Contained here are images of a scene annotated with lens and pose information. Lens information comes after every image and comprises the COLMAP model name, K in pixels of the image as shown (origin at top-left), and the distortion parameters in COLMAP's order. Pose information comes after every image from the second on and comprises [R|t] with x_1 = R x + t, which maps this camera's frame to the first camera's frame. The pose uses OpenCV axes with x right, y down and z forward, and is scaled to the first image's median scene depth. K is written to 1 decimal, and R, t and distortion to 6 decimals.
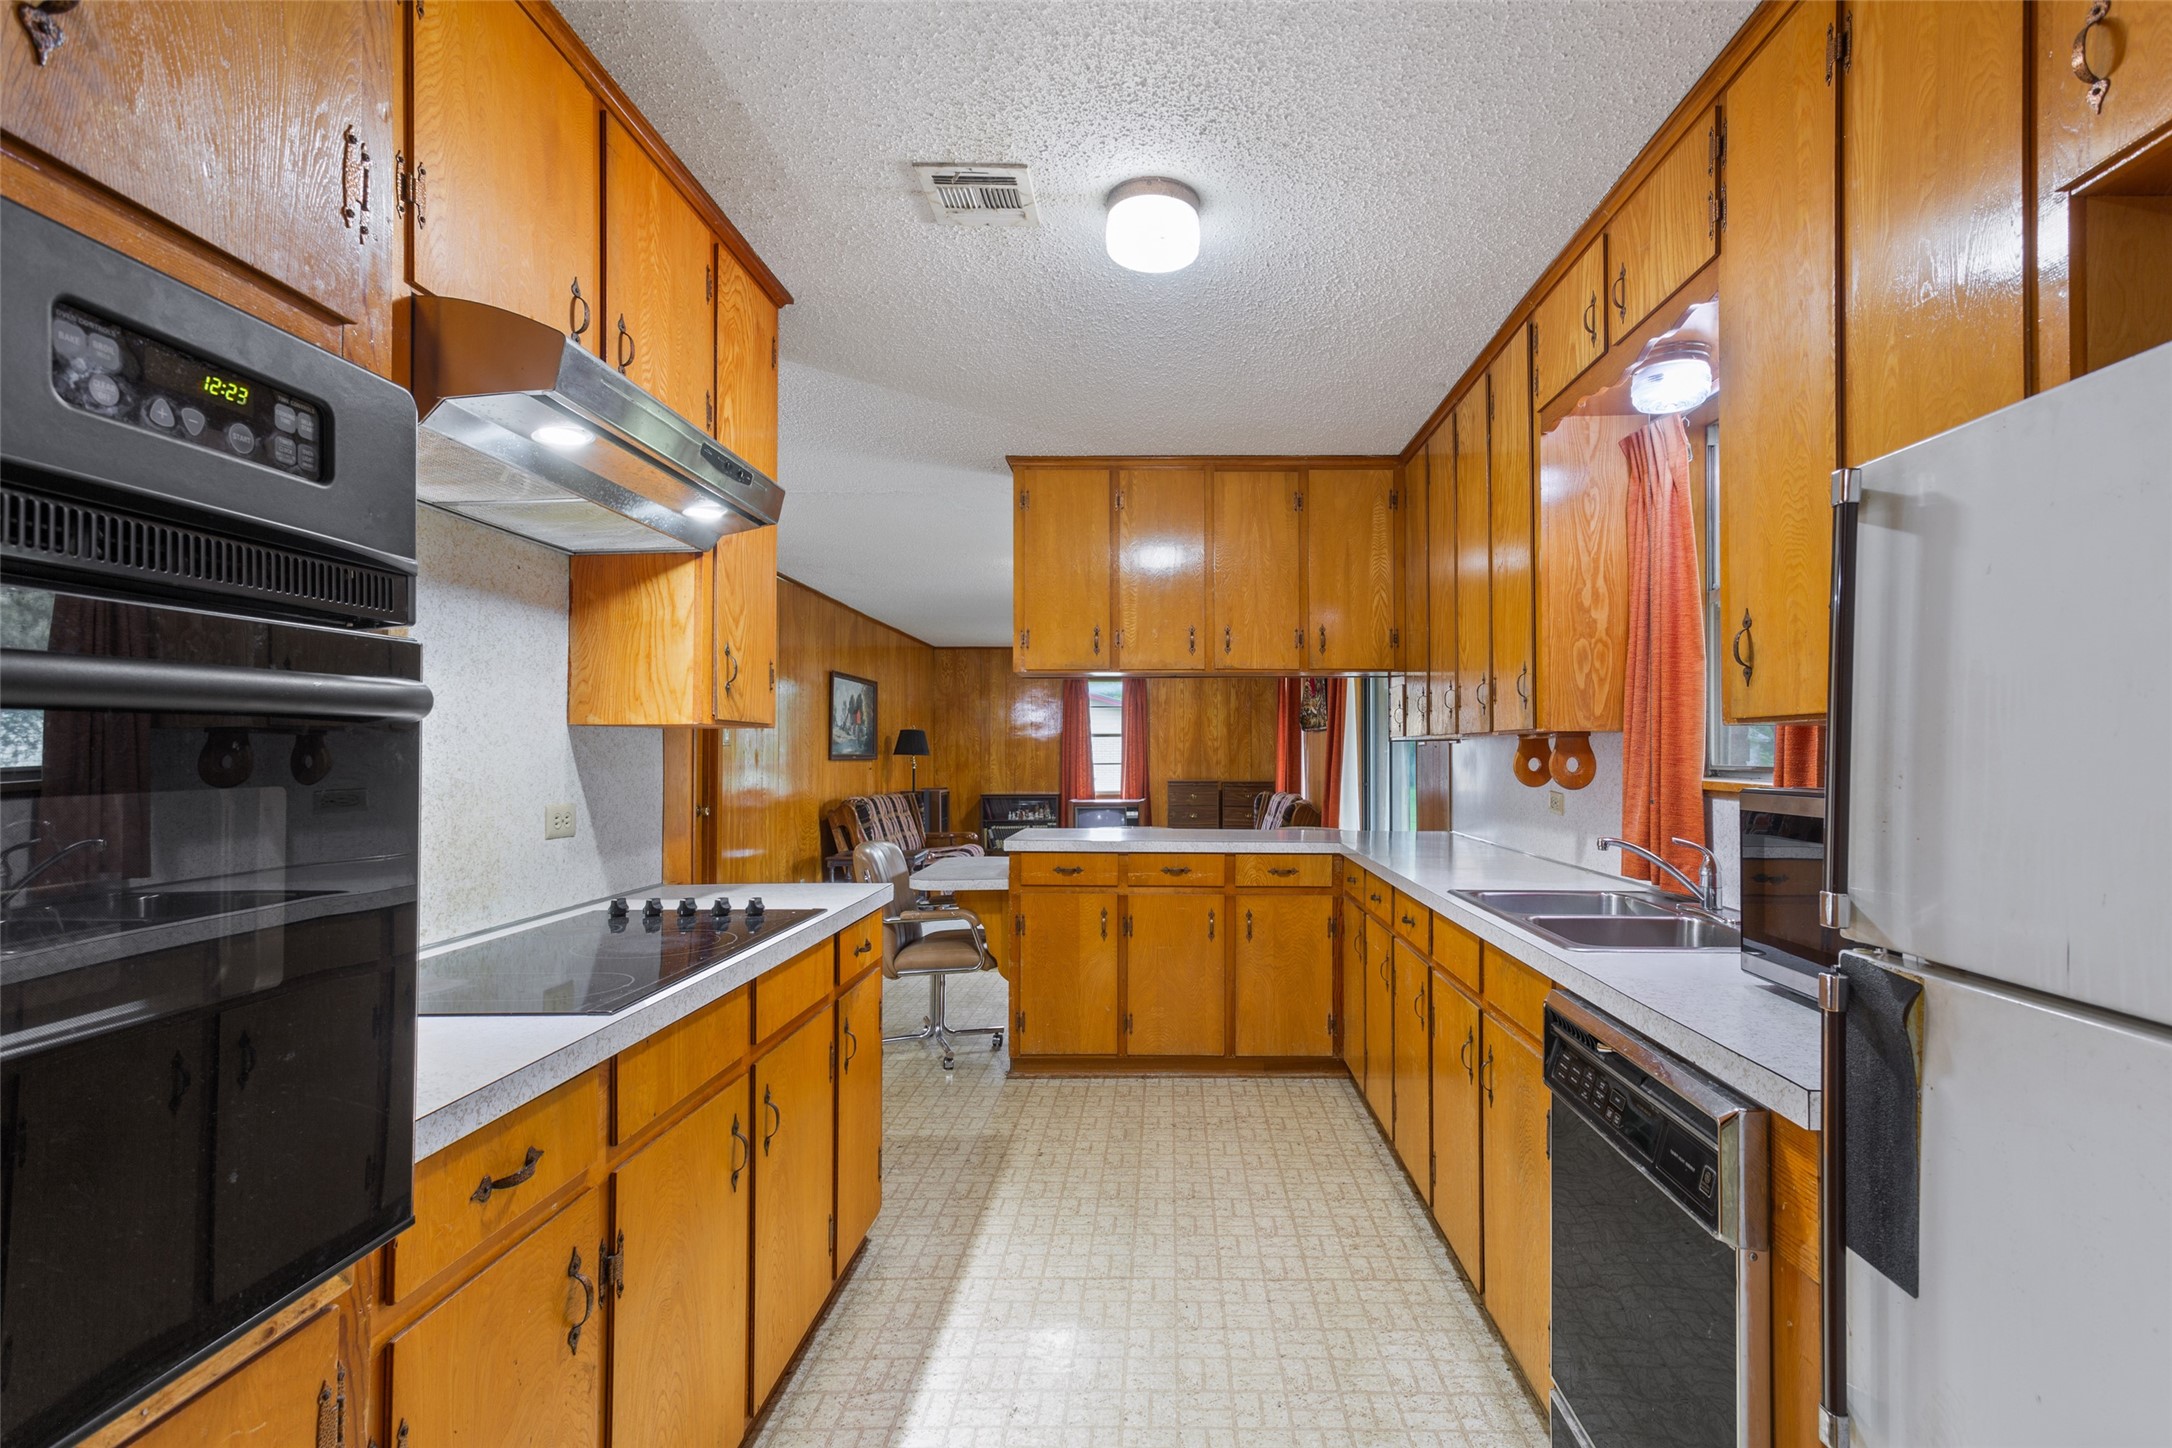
lens RADIAL K [[1047.7, 0, 1090.8], [0, 1047.7, 741.2], [0, 0, 1]] dist [0.002819, 0.000131]
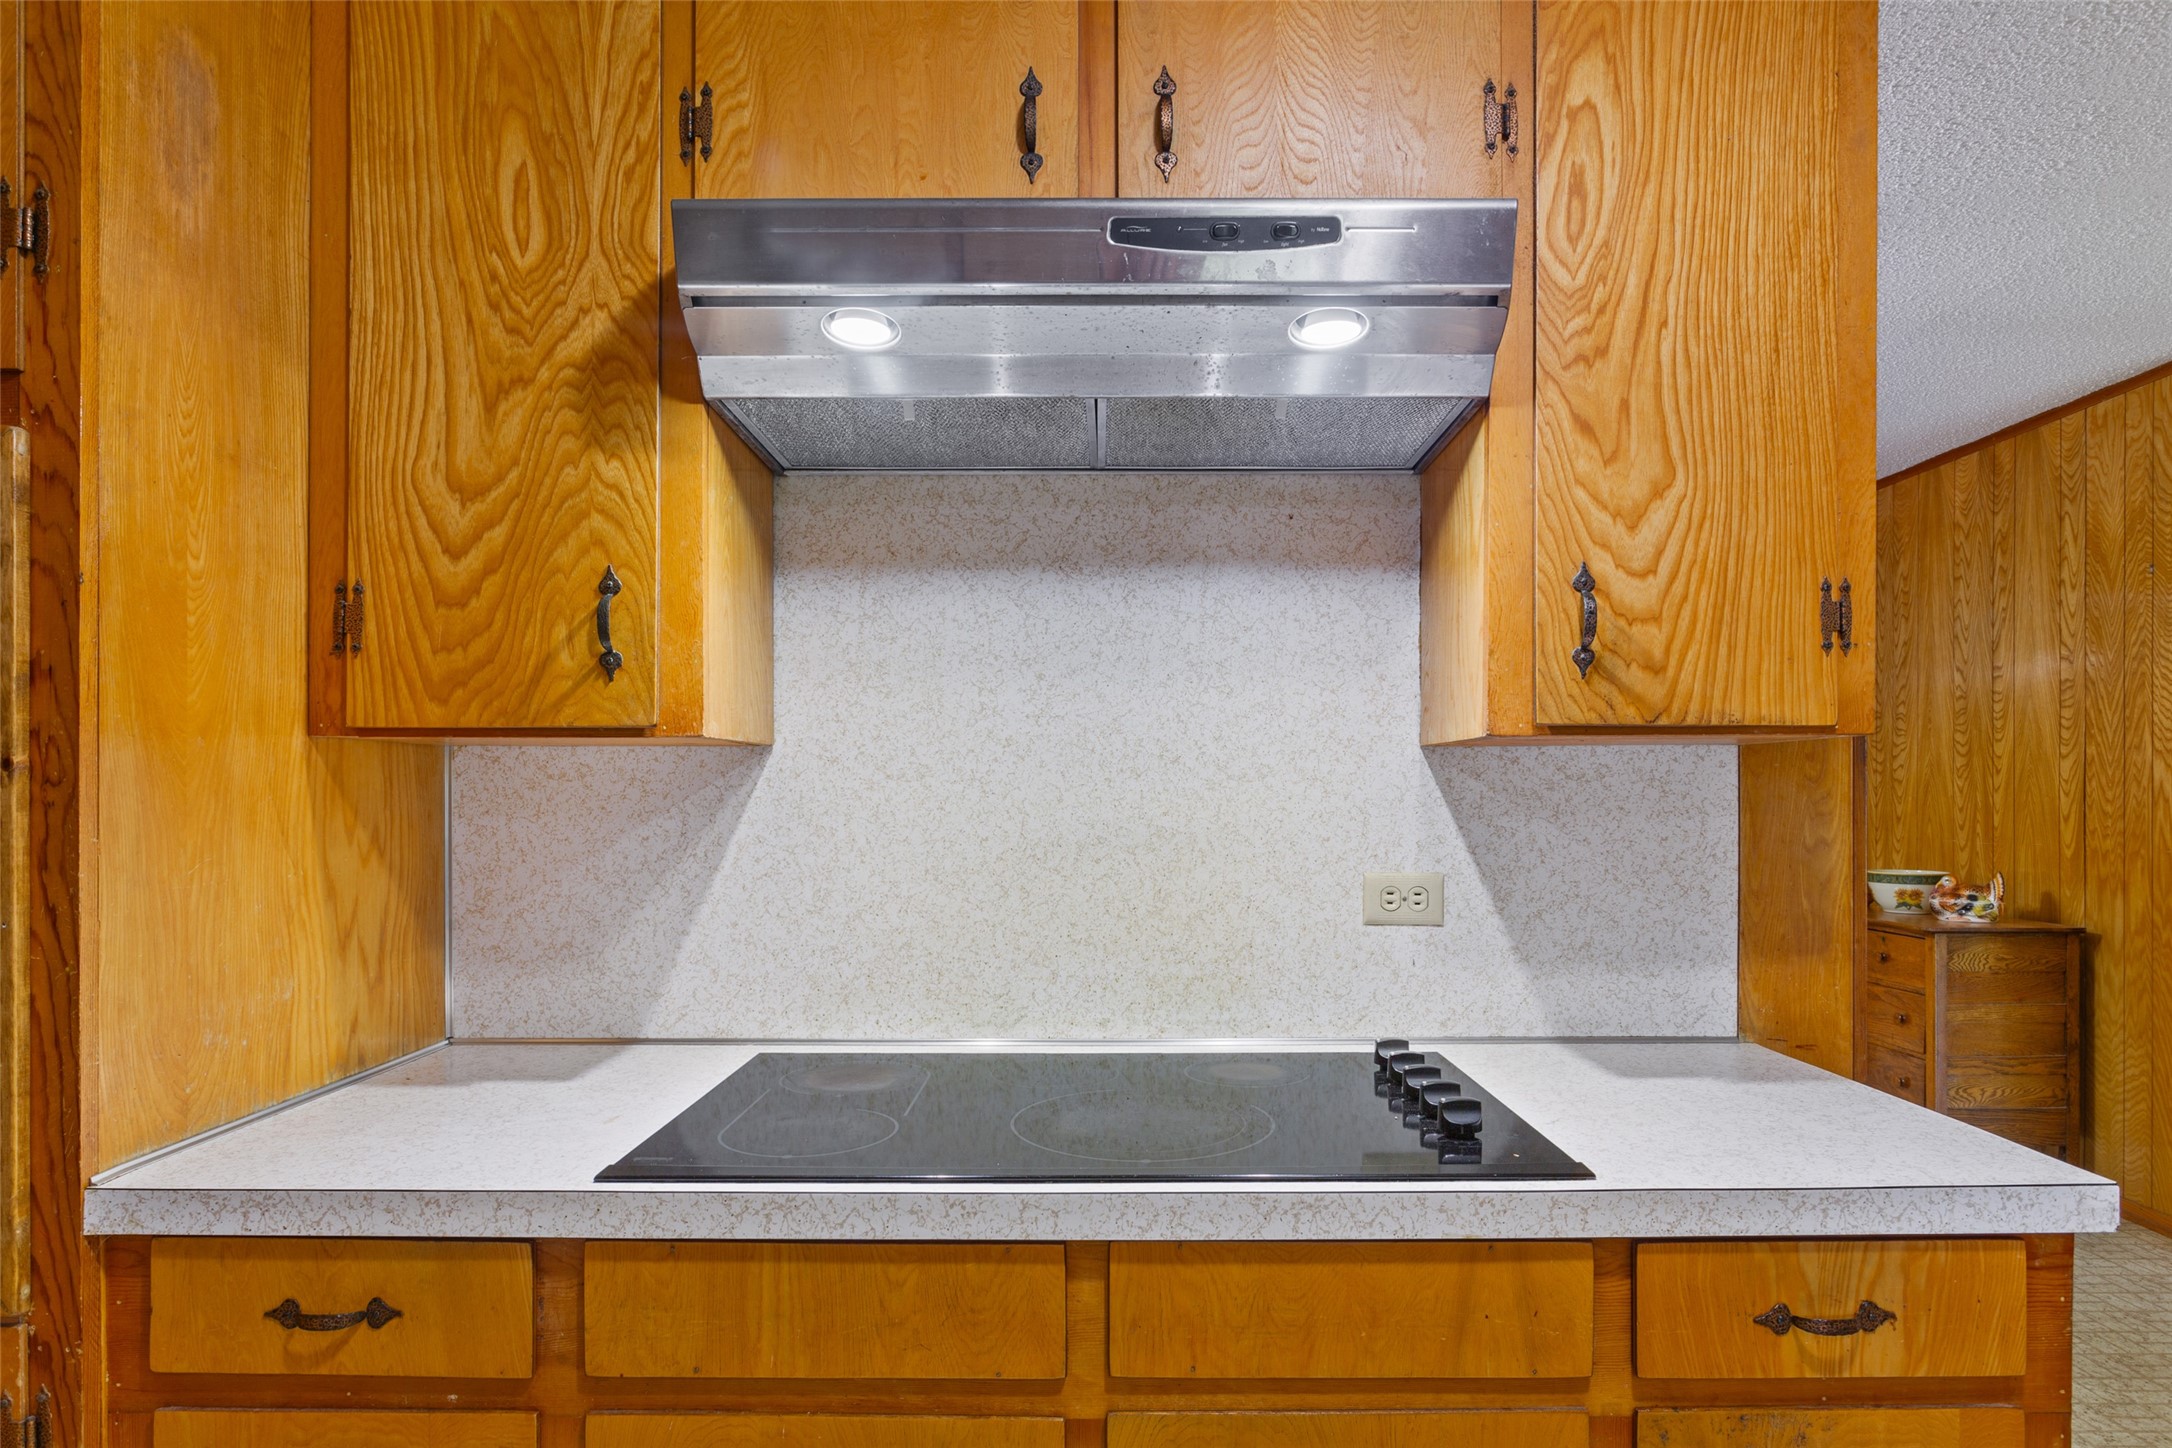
lens RADIAL K [[1198.2, 0, 1141.7], [0, 1198.2, 796.8], [0, 0, 1]] dist [-0.001196, -0.000397]
pose [[0.066403, 0.004569, -0.997782, 0.231461], [0.011683, 0.999917, 0.005356, 0.009971], [0.997724, -0.012012, 0.066344, 0.897250]]
